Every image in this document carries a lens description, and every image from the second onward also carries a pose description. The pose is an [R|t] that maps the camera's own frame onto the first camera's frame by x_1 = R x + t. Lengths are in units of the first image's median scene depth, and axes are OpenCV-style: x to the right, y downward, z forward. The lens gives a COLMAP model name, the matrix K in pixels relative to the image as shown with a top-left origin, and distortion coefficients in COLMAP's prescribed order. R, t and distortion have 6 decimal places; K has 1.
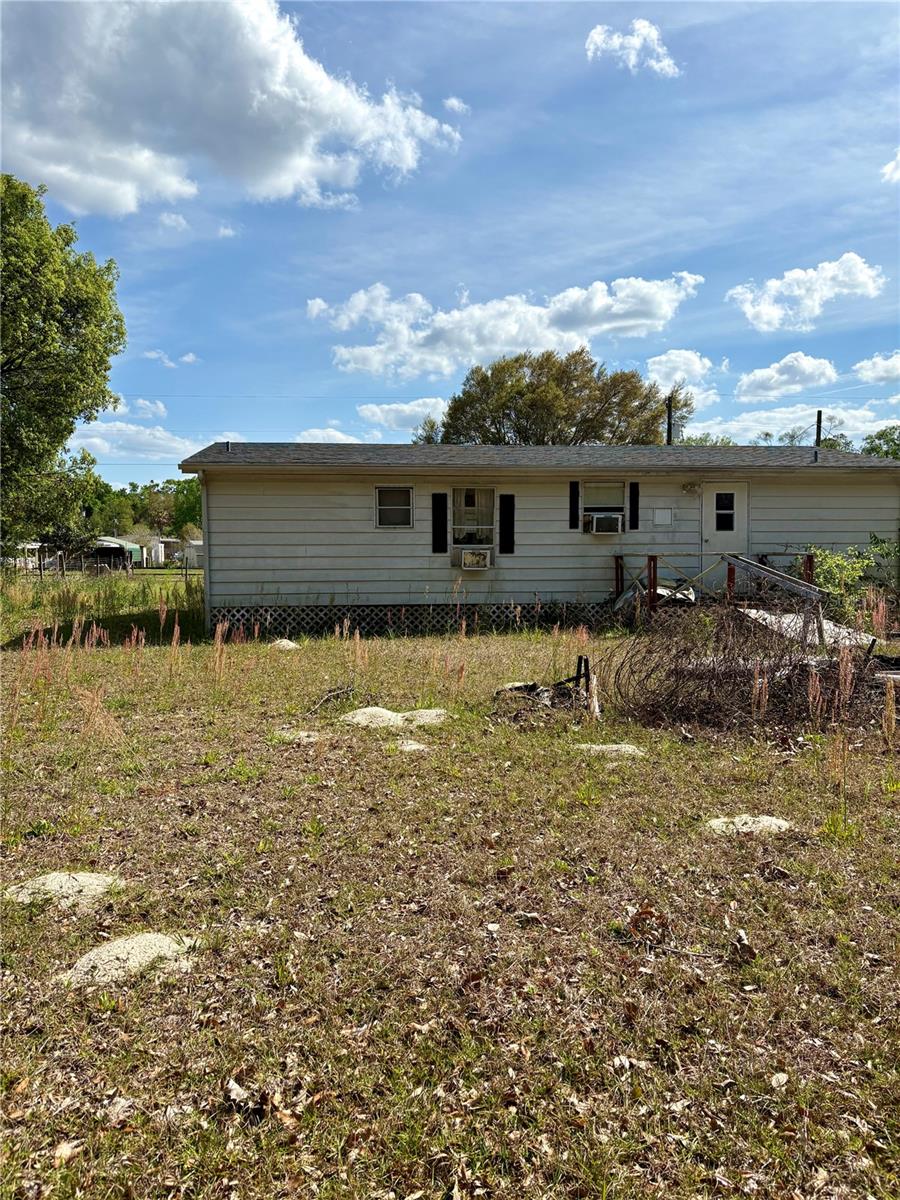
lens RADIAL K [[839.2, 0, 450.0], [0, 839.2, 600.0], [0, 0, 1]] dist [-0.002653, -0.001496]
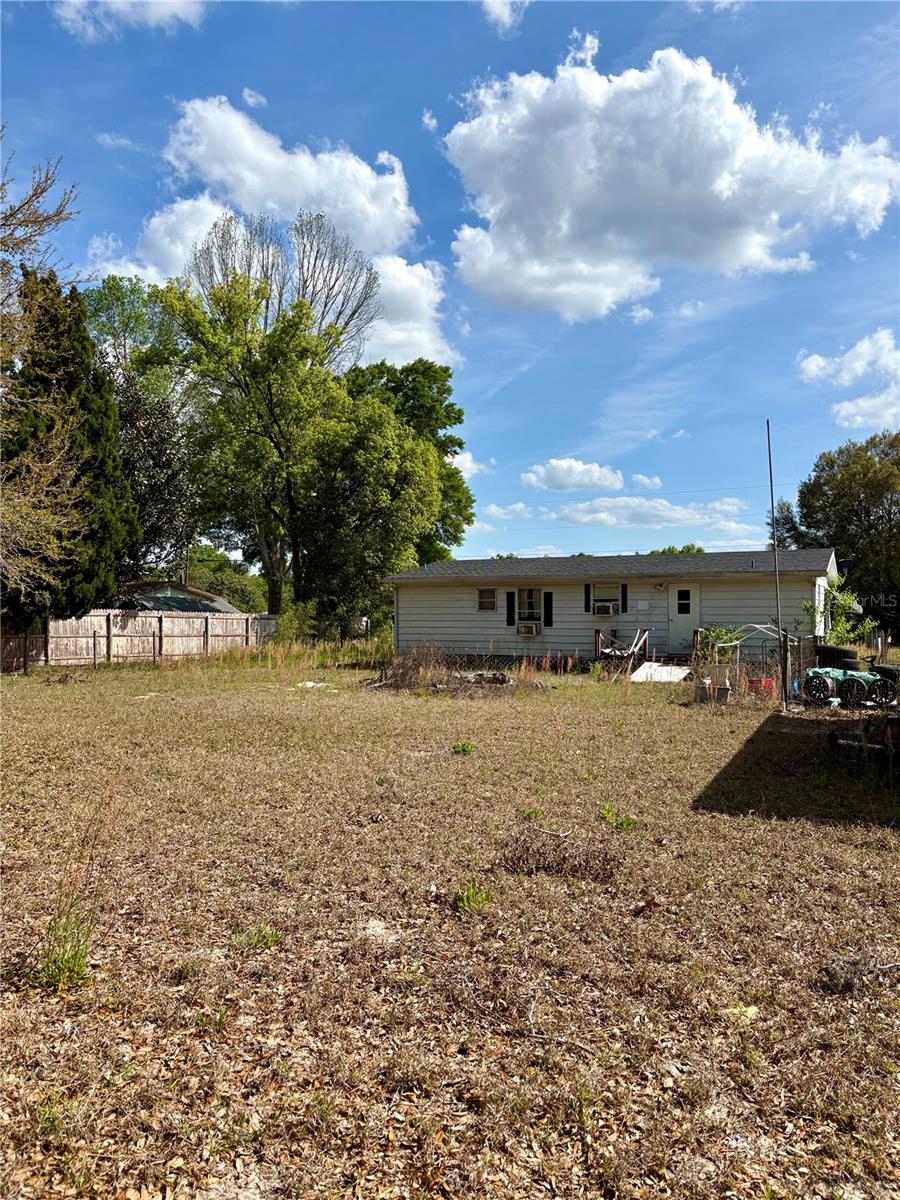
lens RADIAL K [[918.3, 0, 450.0], [0, 918.3, 600.0], [0, 0, 1]] dist [0.040912, -0.001717]
pose [[0.833137, -0.001371, -0.553064, 0.923076], [-0.045094, 0.996499, -0.070400, 0.030578], [0.551225, 0.083592, 0.830159, -0.652024]]
